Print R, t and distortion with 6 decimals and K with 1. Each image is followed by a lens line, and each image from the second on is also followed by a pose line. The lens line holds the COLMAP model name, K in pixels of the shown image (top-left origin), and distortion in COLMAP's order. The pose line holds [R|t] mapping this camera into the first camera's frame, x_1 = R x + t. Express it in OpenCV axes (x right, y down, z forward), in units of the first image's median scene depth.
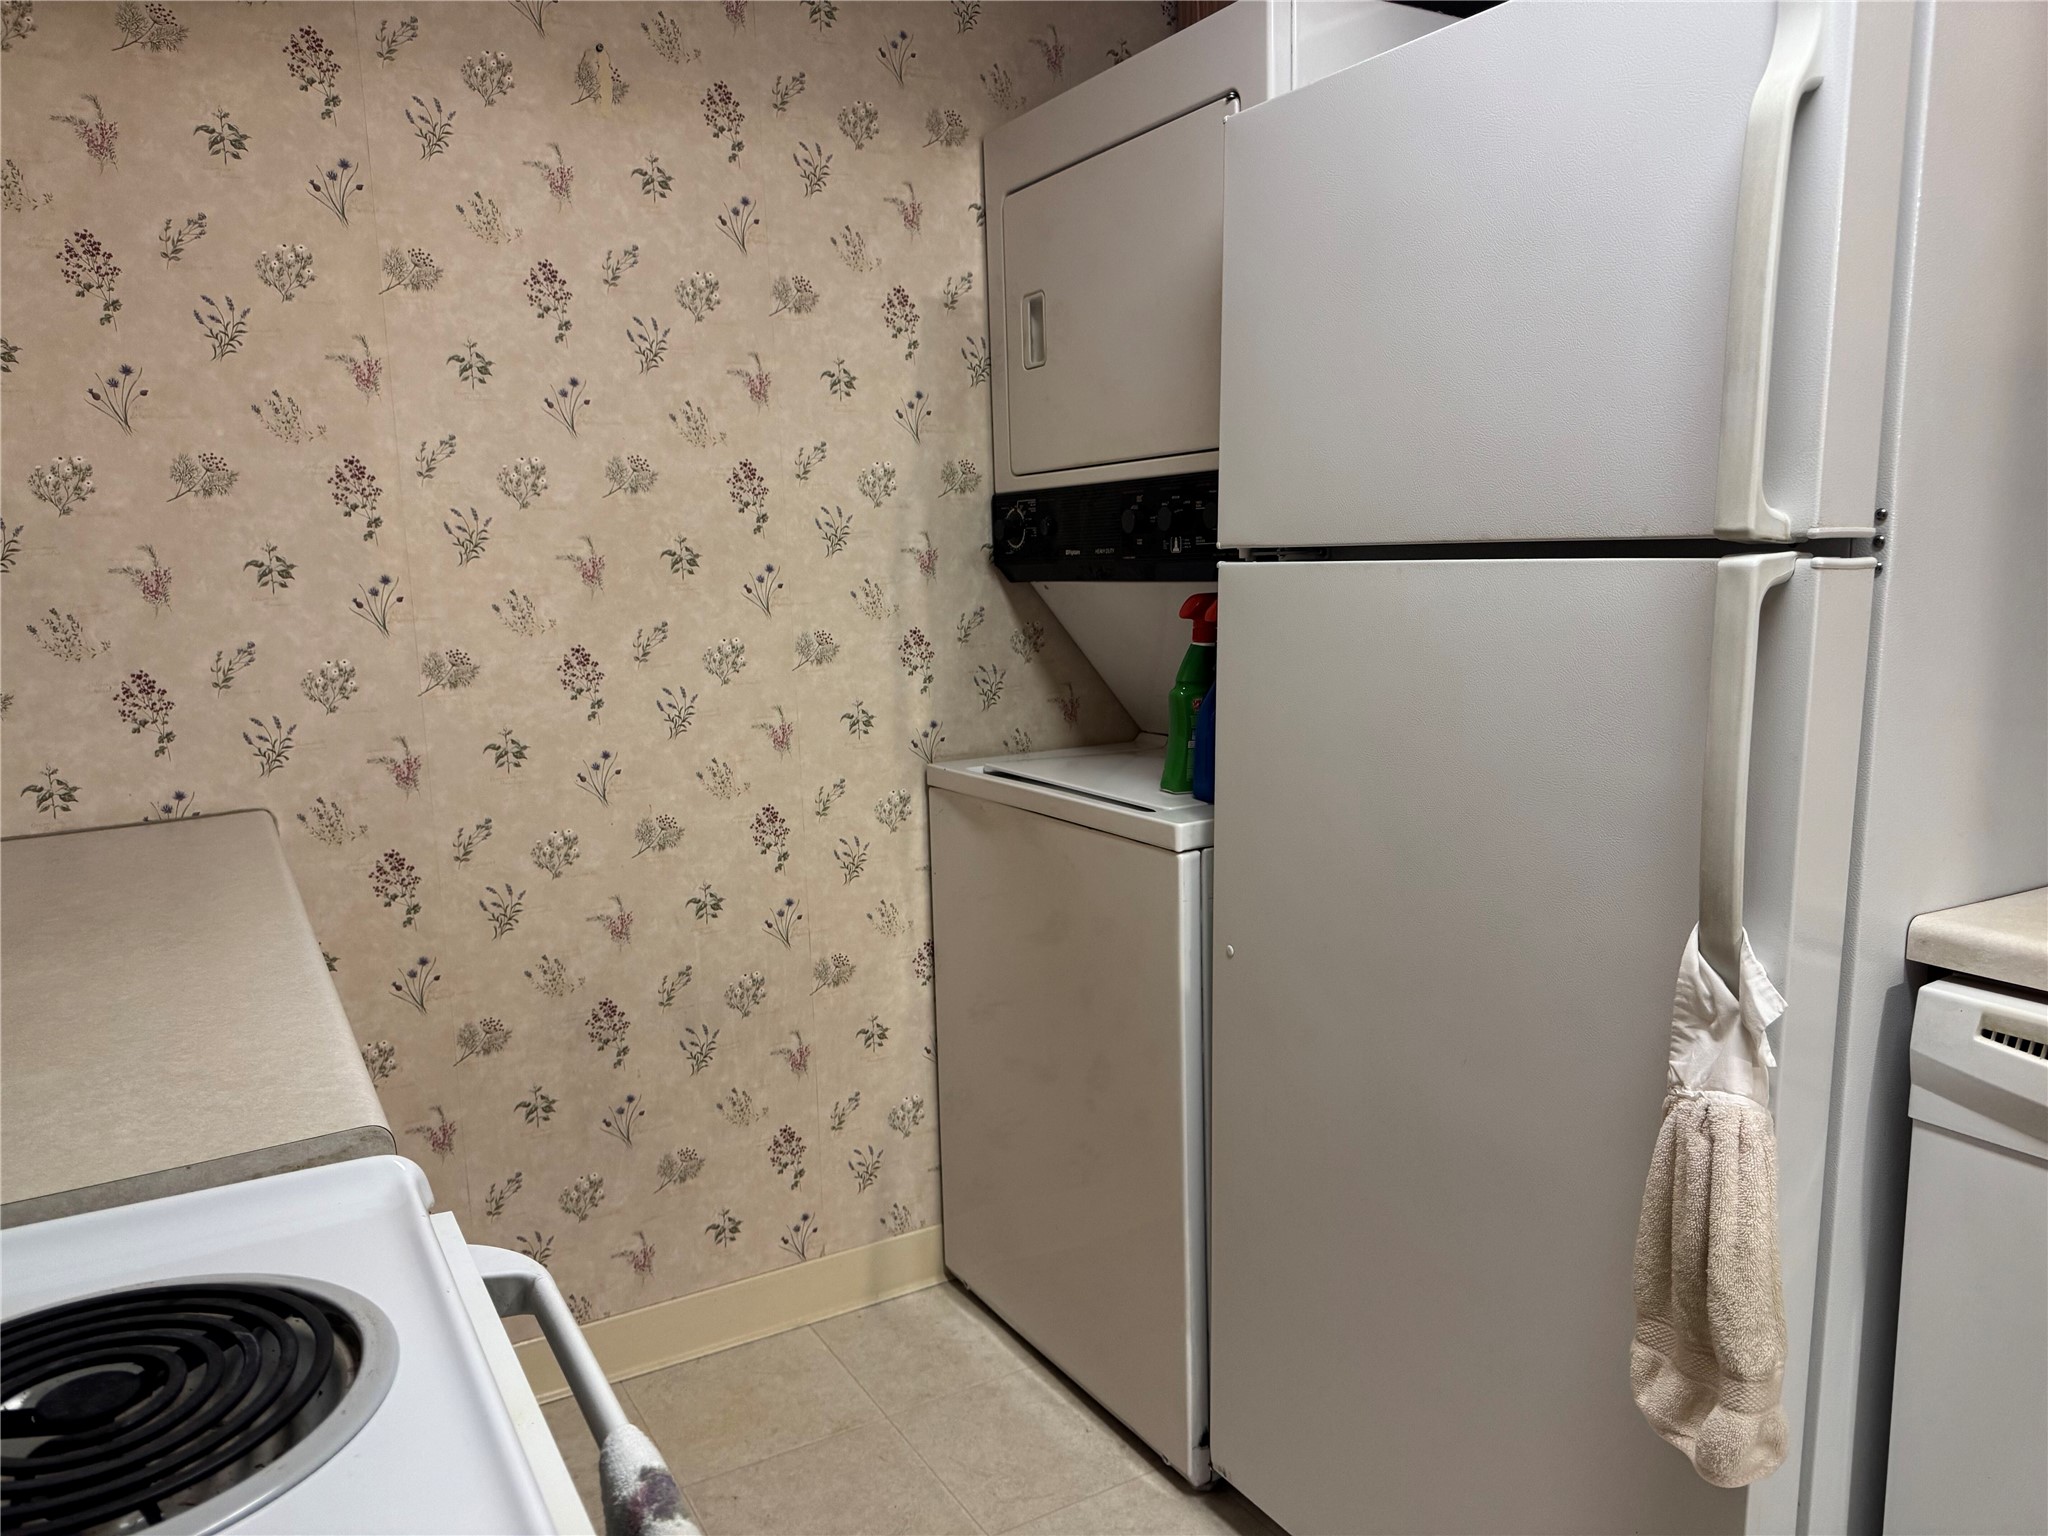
lens RADIAL K [[1437.8, 0, 1021.6], [0, 1437.8, 781.2], [0, 0, 1]] dist [0.126674, -0.219439]
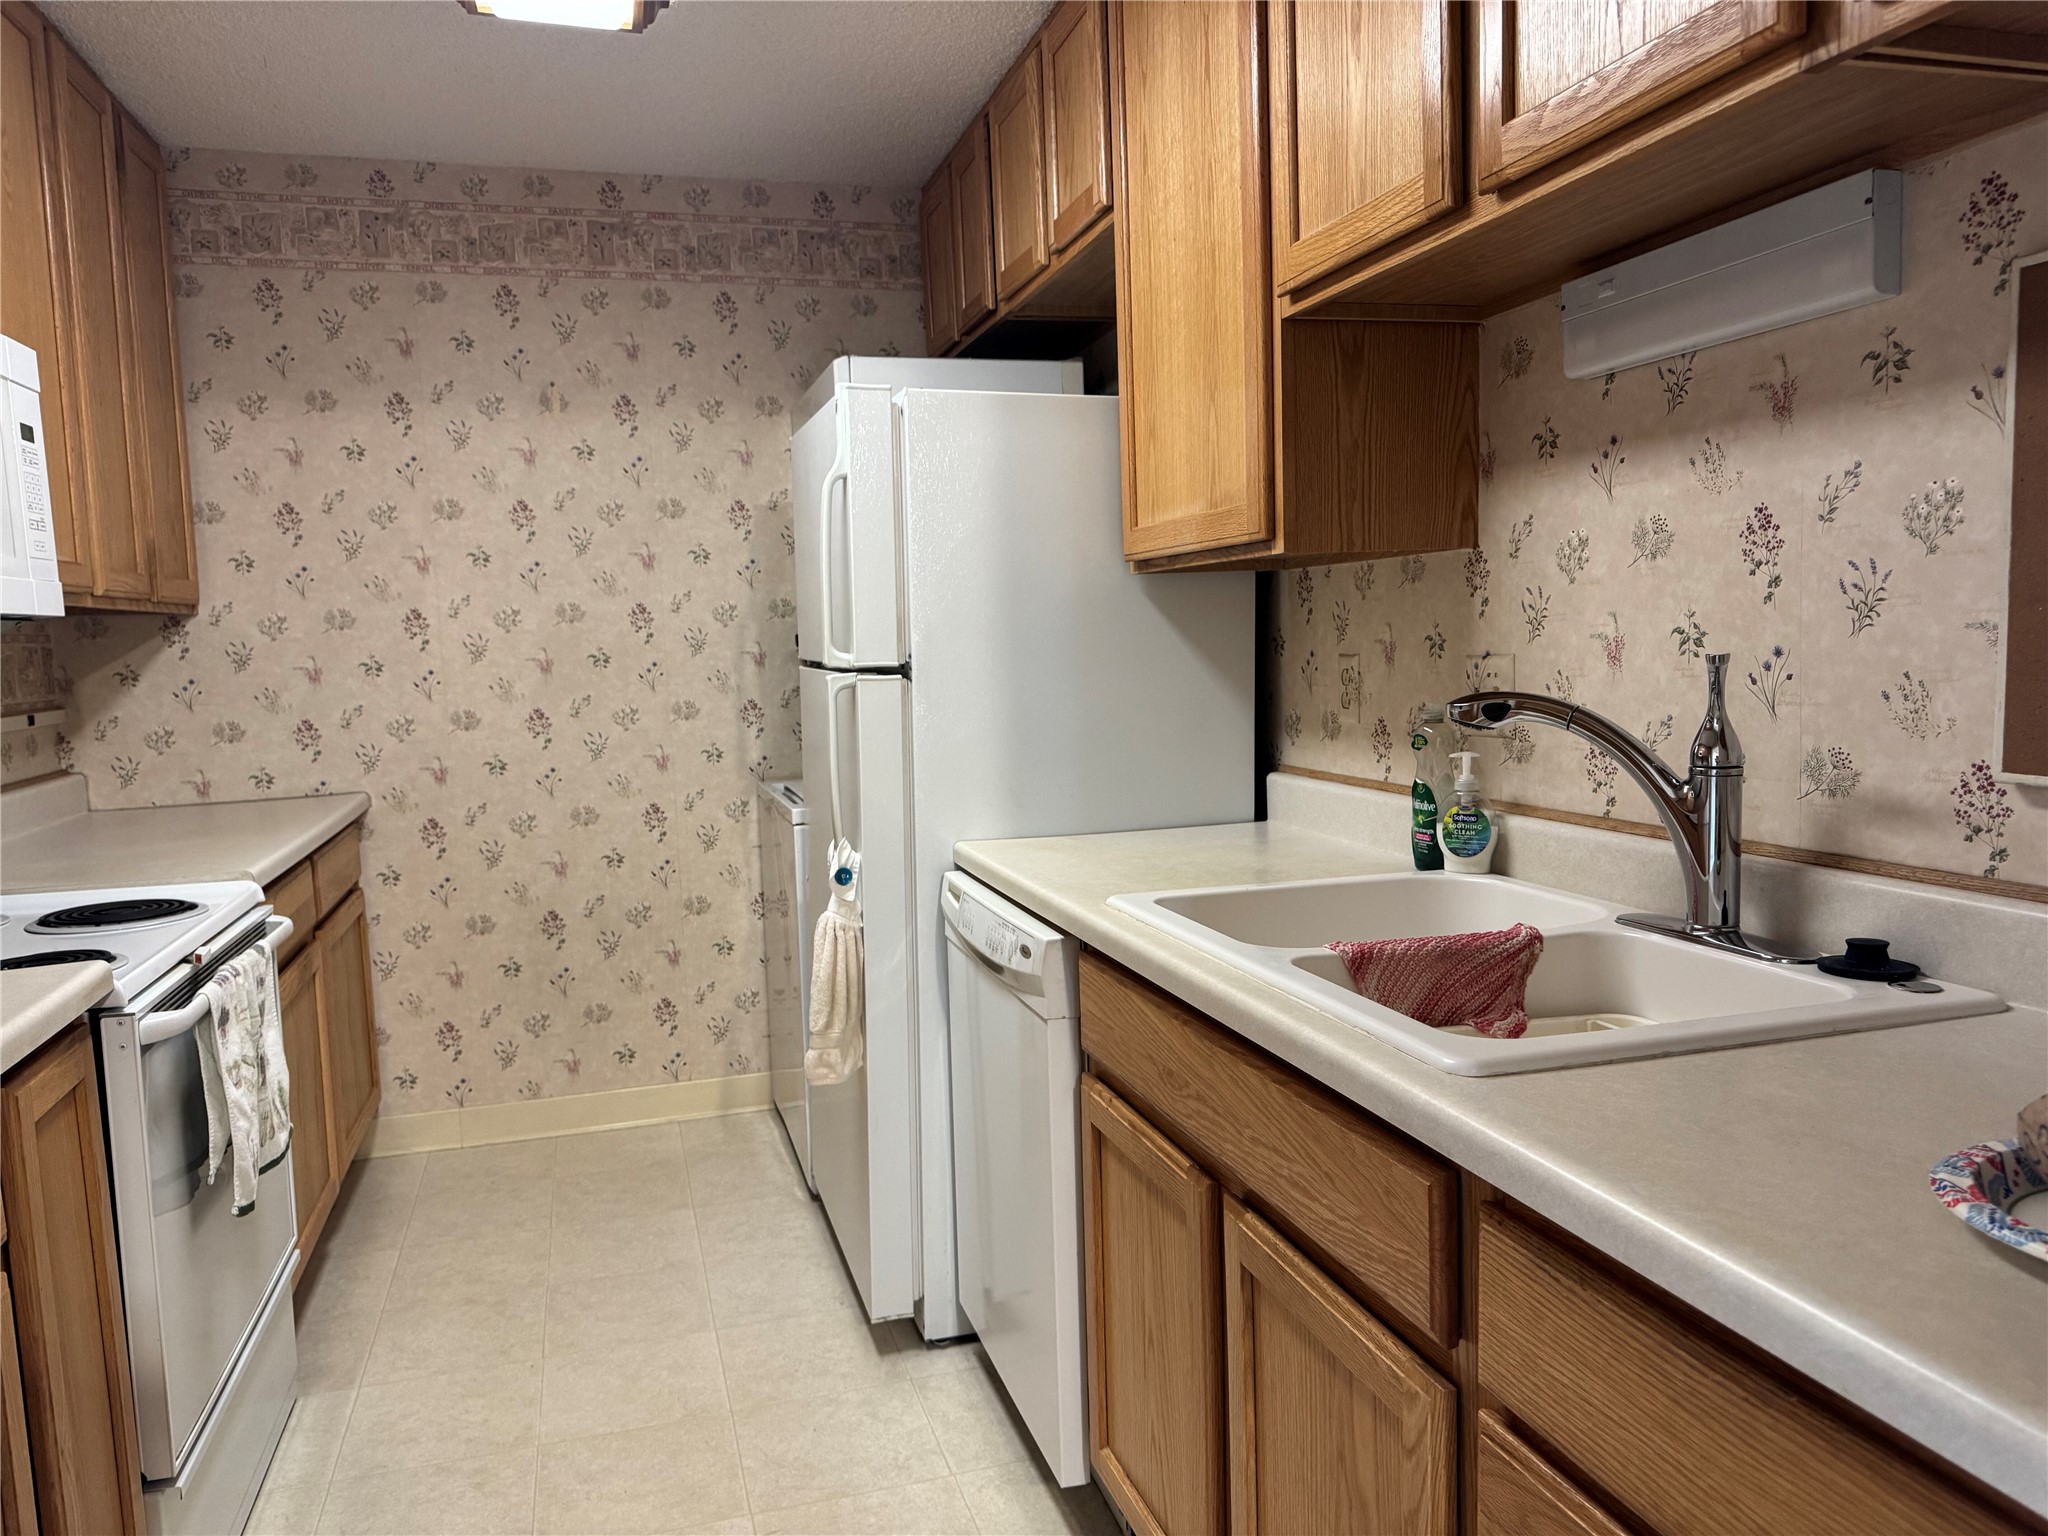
lens RADIAL K [[1448.2, 0, 1036.1], [0, 1448.2, 778.5], [0, 0, 1]] dist [0.137502, -0.217120]
pose [[0.970136, 0.022325, -0.241533, 0.705630], [-0.032725, 0.998698, -0.039133, 0.042435], [0.240345, 0.045868, 0.969603, -0.581322]]
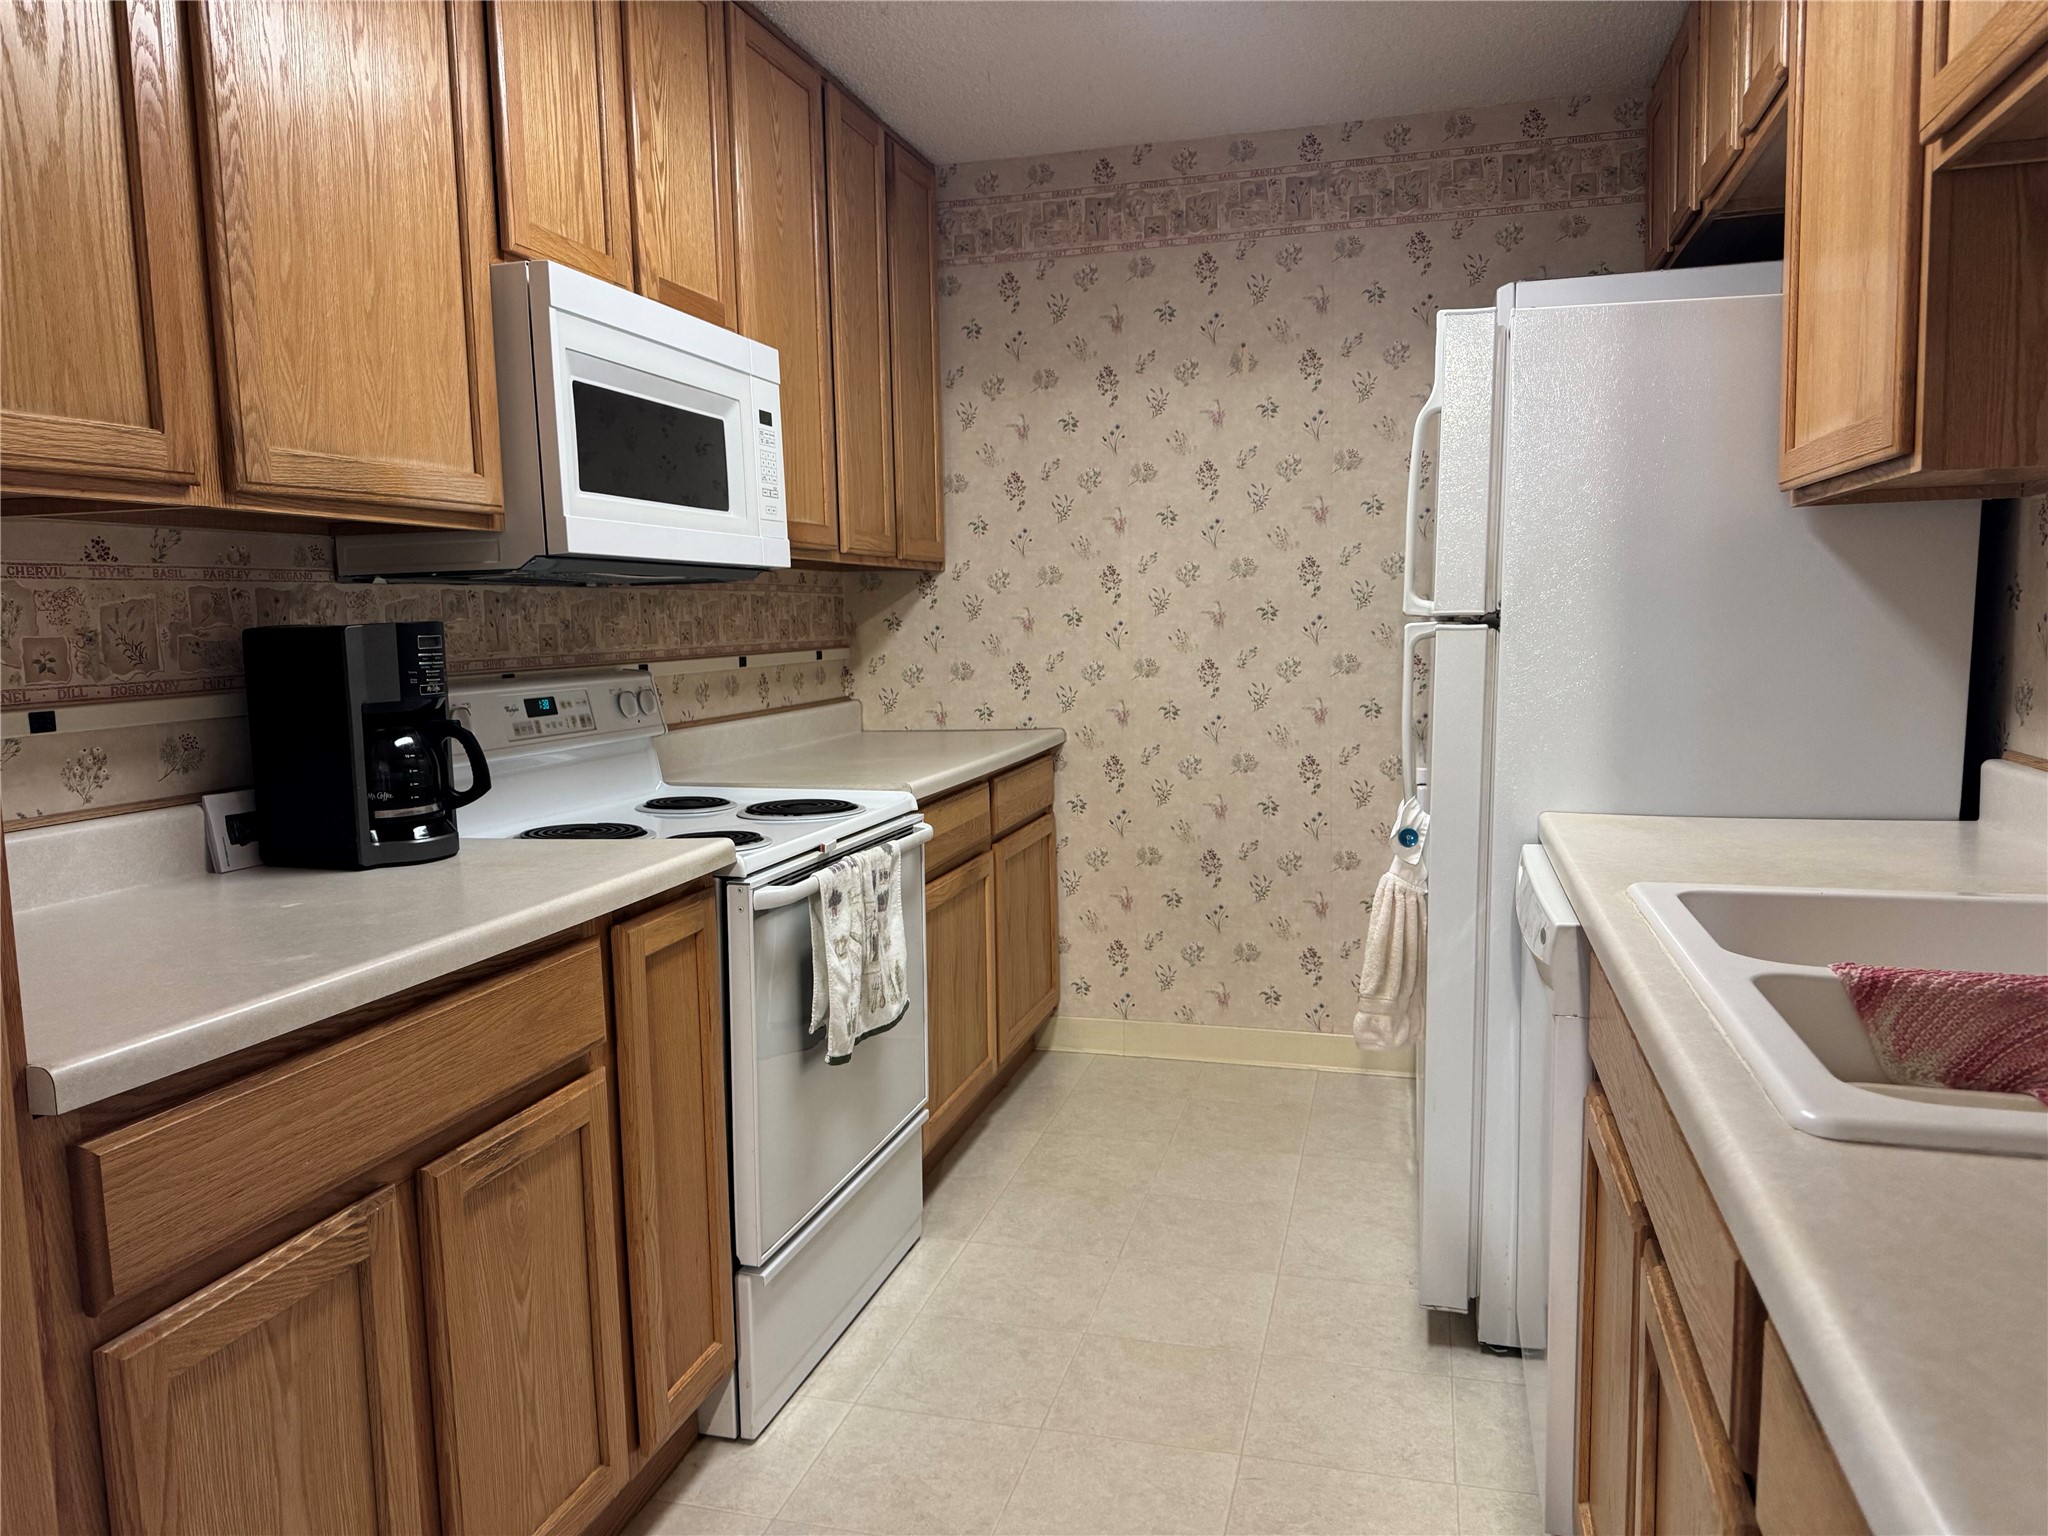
lens RADIAL K [[1437.8, 0, 1021.6], [0, 1437.8, 781.2], [0, 0, 1]] dist [0.126674, -0.219439]
pose [[0.694581, 0.095017, -0.713112, 0.853267], [-0.107547, 0.993815, 0.027667, 0.038986], [0.711331, 0.057476, 0.700503, -0.466075]]
